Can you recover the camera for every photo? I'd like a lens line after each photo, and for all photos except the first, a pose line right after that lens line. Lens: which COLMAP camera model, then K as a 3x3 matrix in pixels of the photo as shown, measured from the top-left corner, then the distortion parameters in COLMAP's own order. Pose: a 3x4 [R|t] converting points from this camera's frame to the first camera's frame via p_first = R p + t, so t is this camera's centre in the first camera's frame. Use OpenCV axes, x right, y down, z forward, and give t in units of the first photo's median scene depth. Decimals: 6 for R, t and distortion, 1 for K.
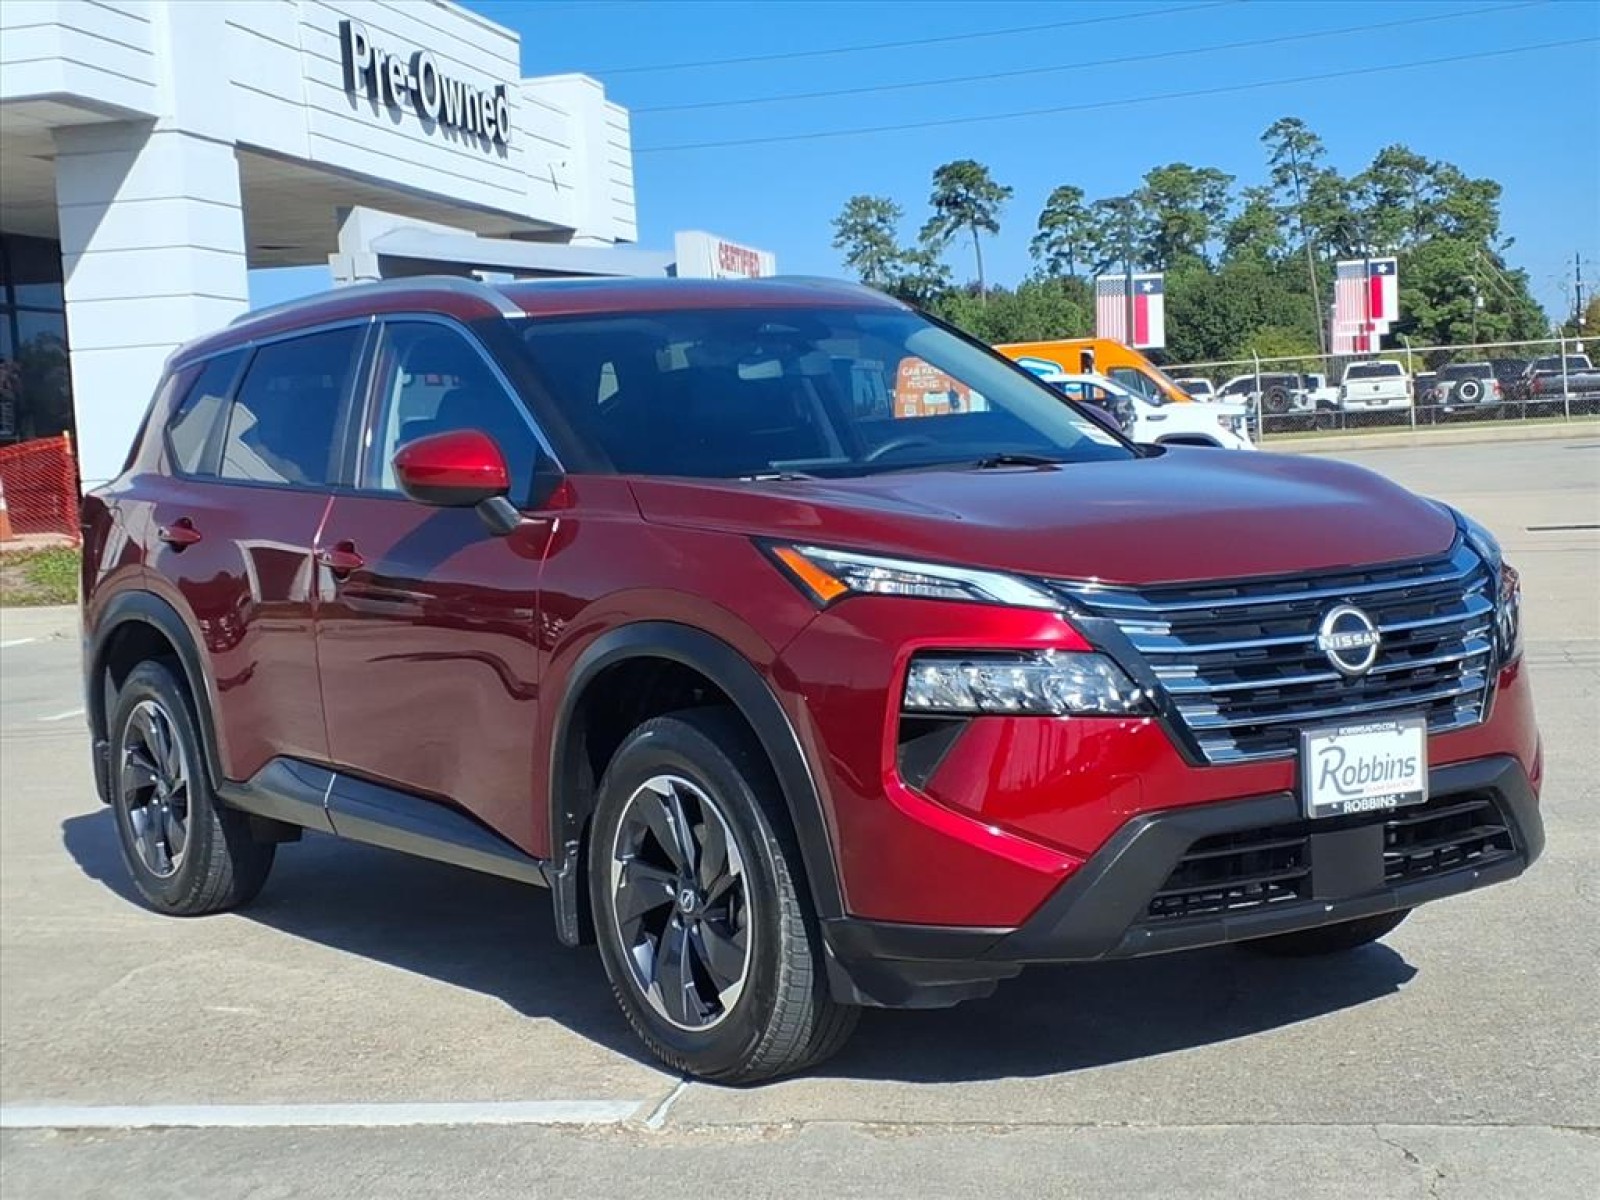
lens RADIAL K [[2711.8, 0, 800.0], [0, 2711.8, 600.0], [0, 0, 1]] dist [0.082393, -0.154643]
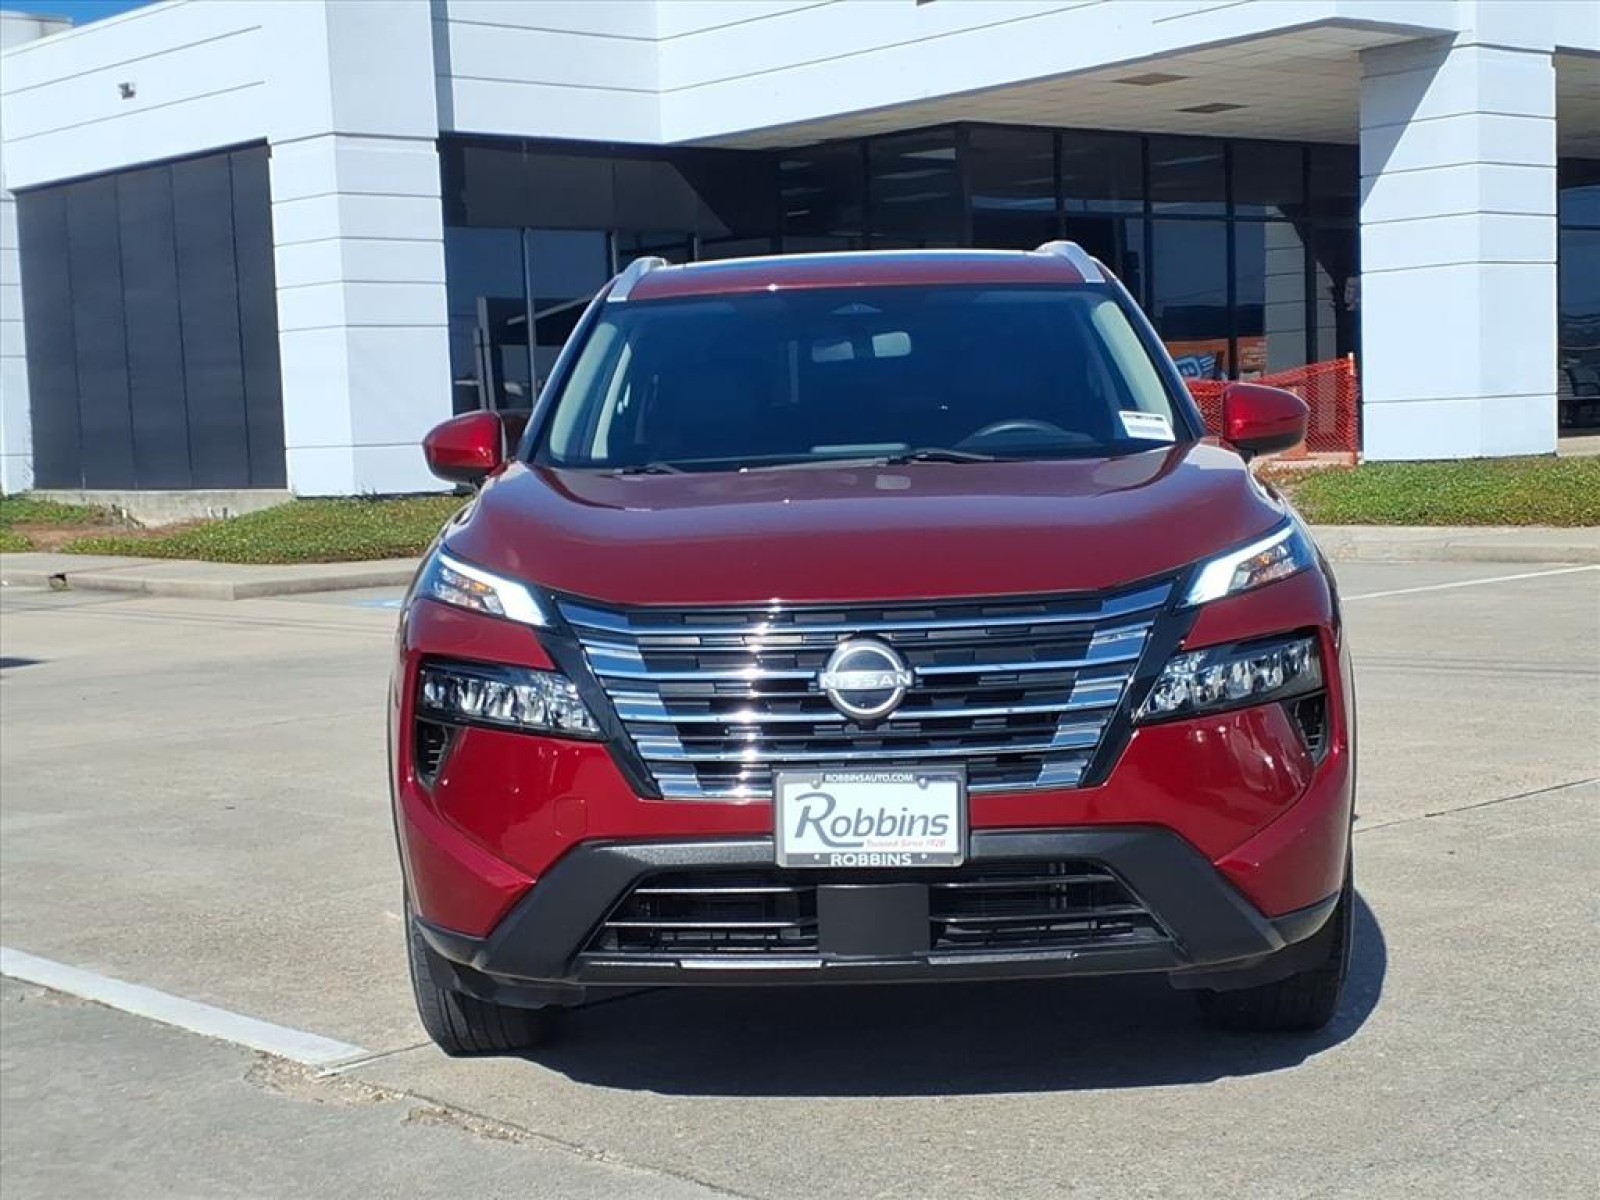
lens RADIAL K [[2727.3, 0, 800.0], [0, 2727.3, 600.0], [0, 0, 1]] dist [0.126623, -0.169743]
pose [[0.780368, 0.066975, -0.621723, 0.753209], [-0.042273, 0.997624, 0.054408, -0.061186], [0.623890, -0.016176, 0.781345, 0.266440]]
